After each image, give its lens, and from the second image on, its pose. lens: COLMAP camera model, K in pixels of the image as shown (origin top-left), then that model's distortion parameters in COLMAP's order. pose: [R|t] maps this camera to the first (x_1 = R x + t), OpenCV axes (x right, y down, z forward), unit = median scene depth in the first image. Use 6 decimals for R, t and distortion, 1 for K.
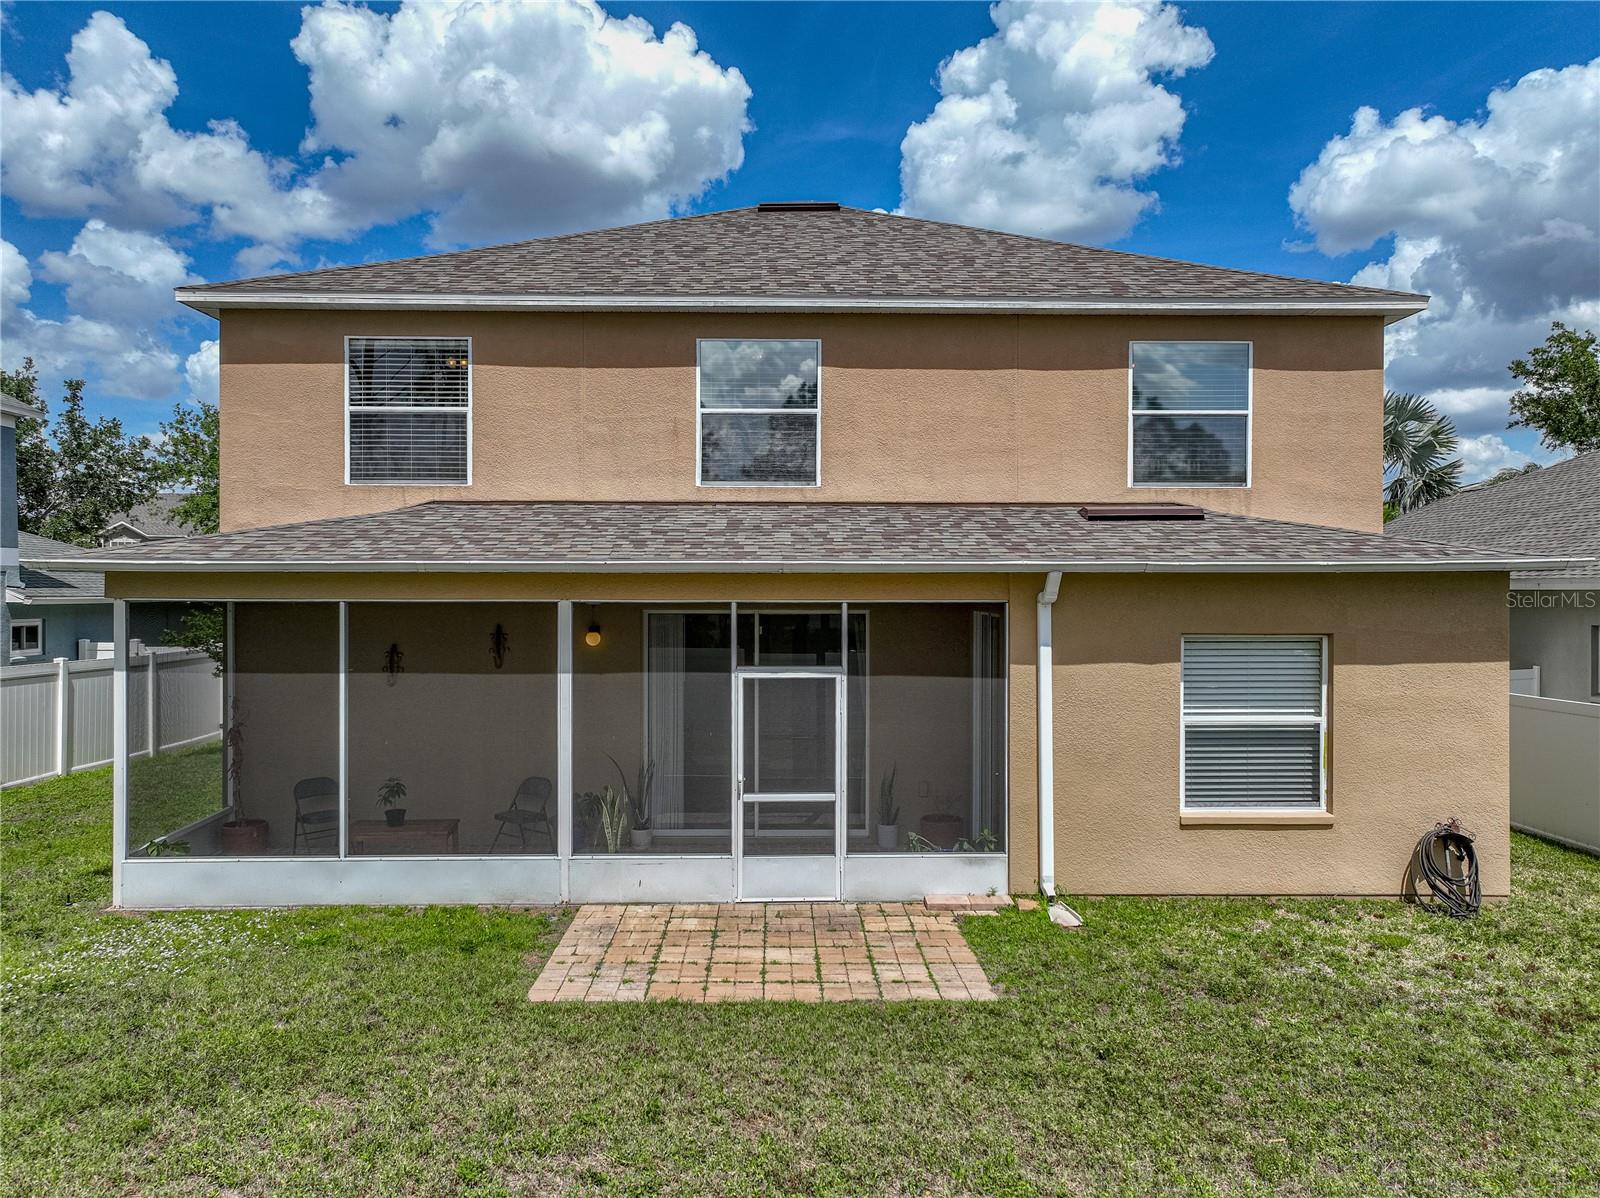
lens RADIAL K [[1141.6, 0, 807.2], [0, 1141.6, 592.9], [0, 0, 1]] dist [0.019915, 0.015107]
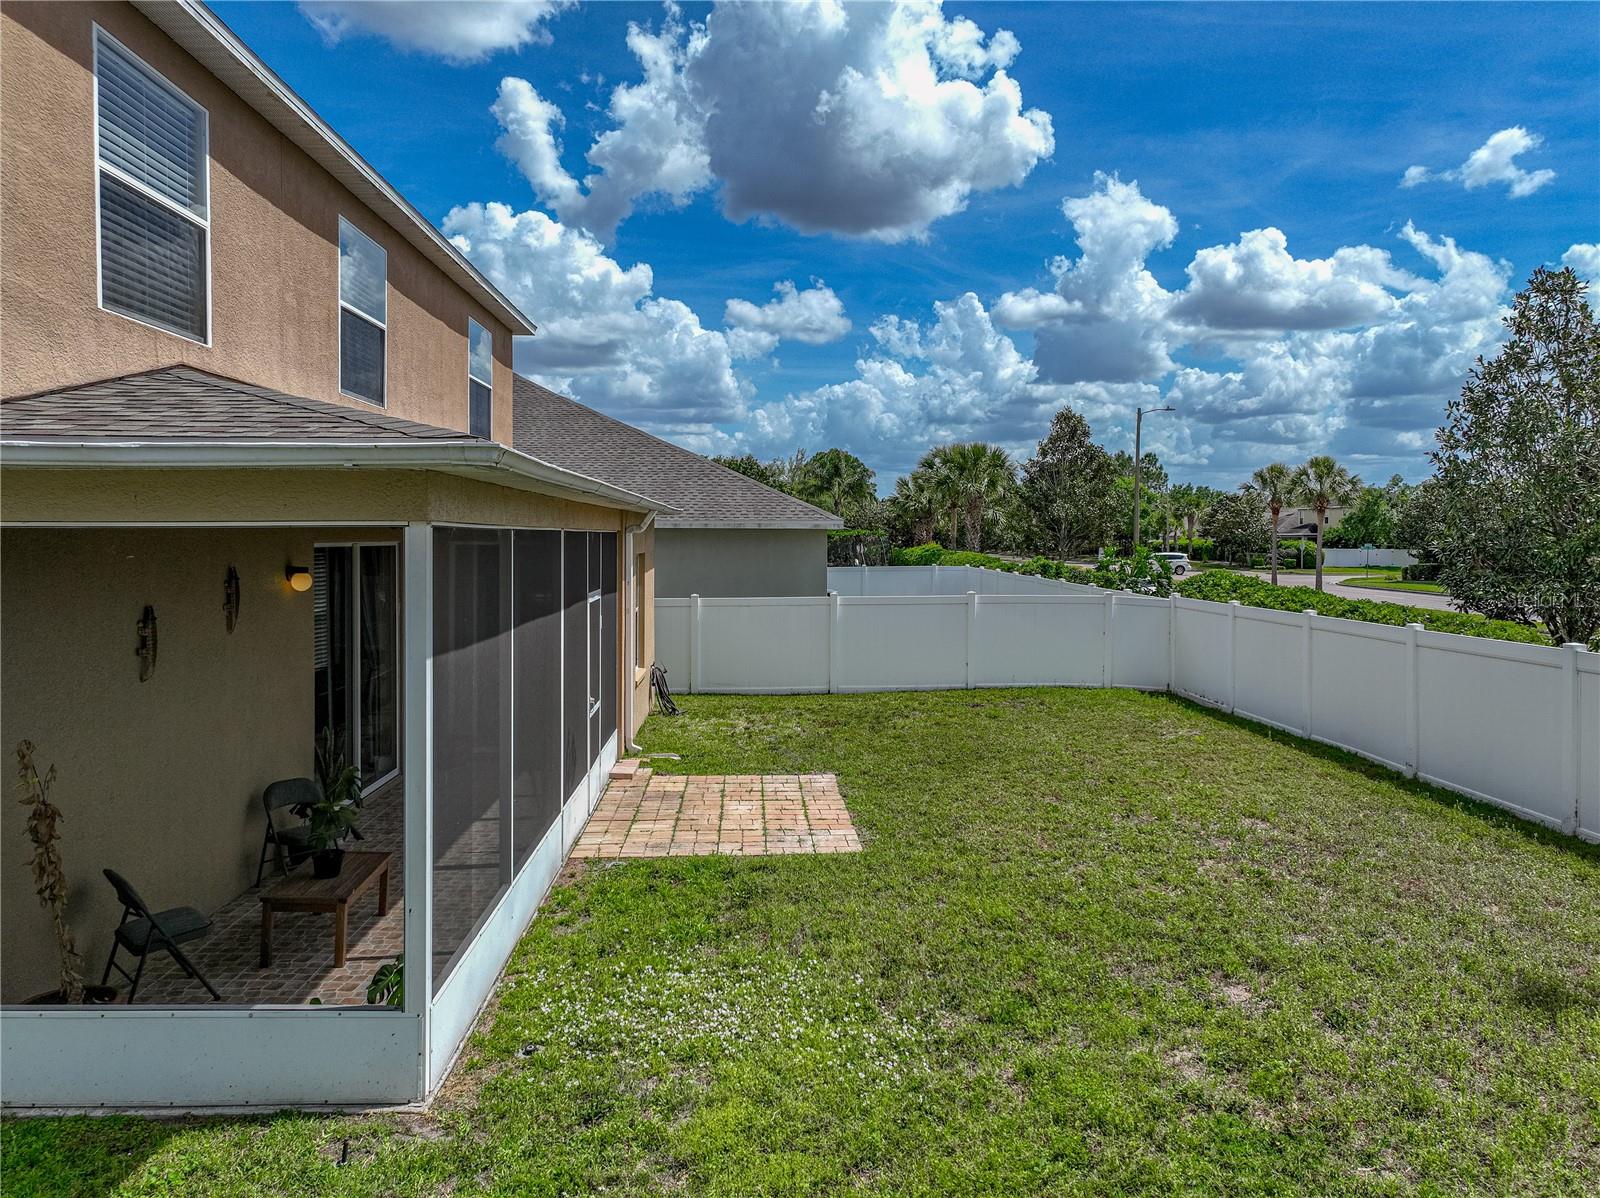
lens RADIAL K [[1141.6, 0, 799.6], [0, 1141.6, 596.6], [0, 0, 1]] dist [0.019915, 0.015107]
pose [[-0.041352, -0.055173, 0.997620, -1.140162], [-0.003338, 0.998476, 0.055082, 0.008590], [-0.999139, -0.001052, -0.041473, 0.840333]]
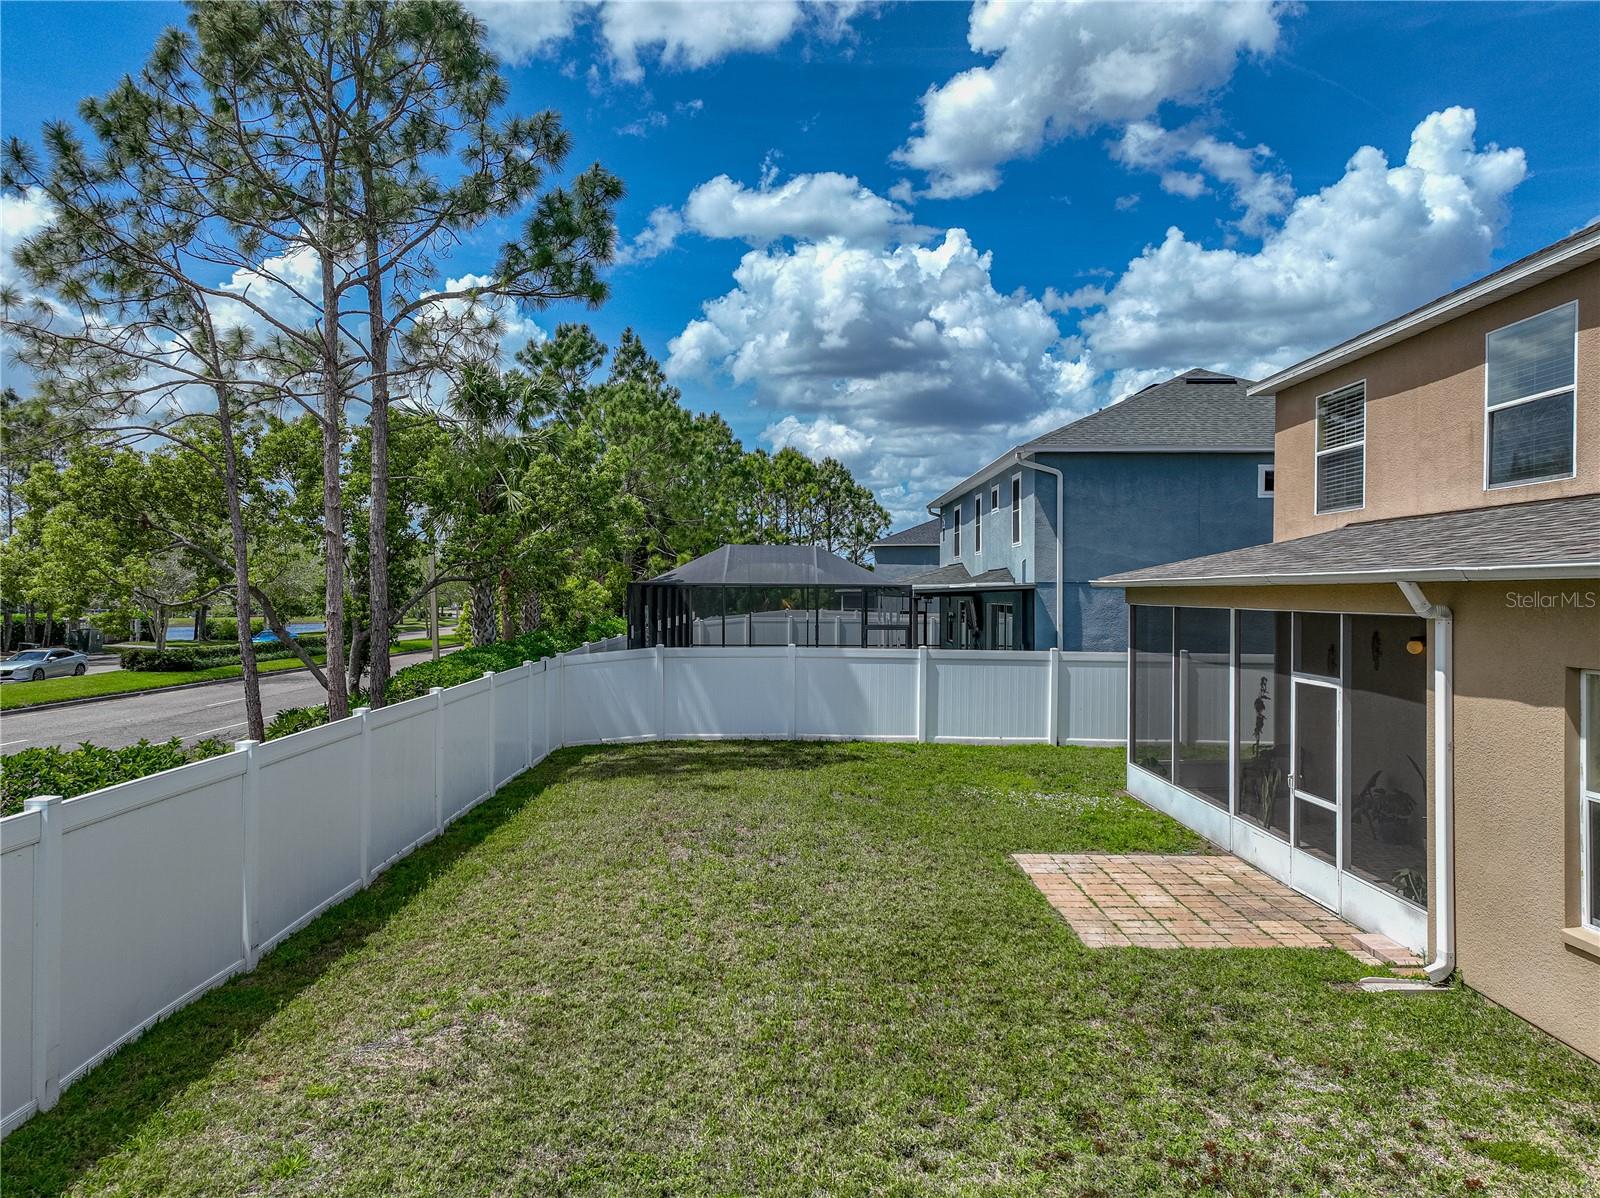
lens RADIAL K [[1141.6, 0, 806.7], [0, 1141.6, 596.5], [0, 0, 1]] dist [0.019915, 0.015107]
pose [[-0.011222, 0.003209, -0.999932, 1.027541], [-0.004437, 0.999985, 0.003259, -0.008206], [0.999927, 0.004473, -0.011208, 0.543892]]
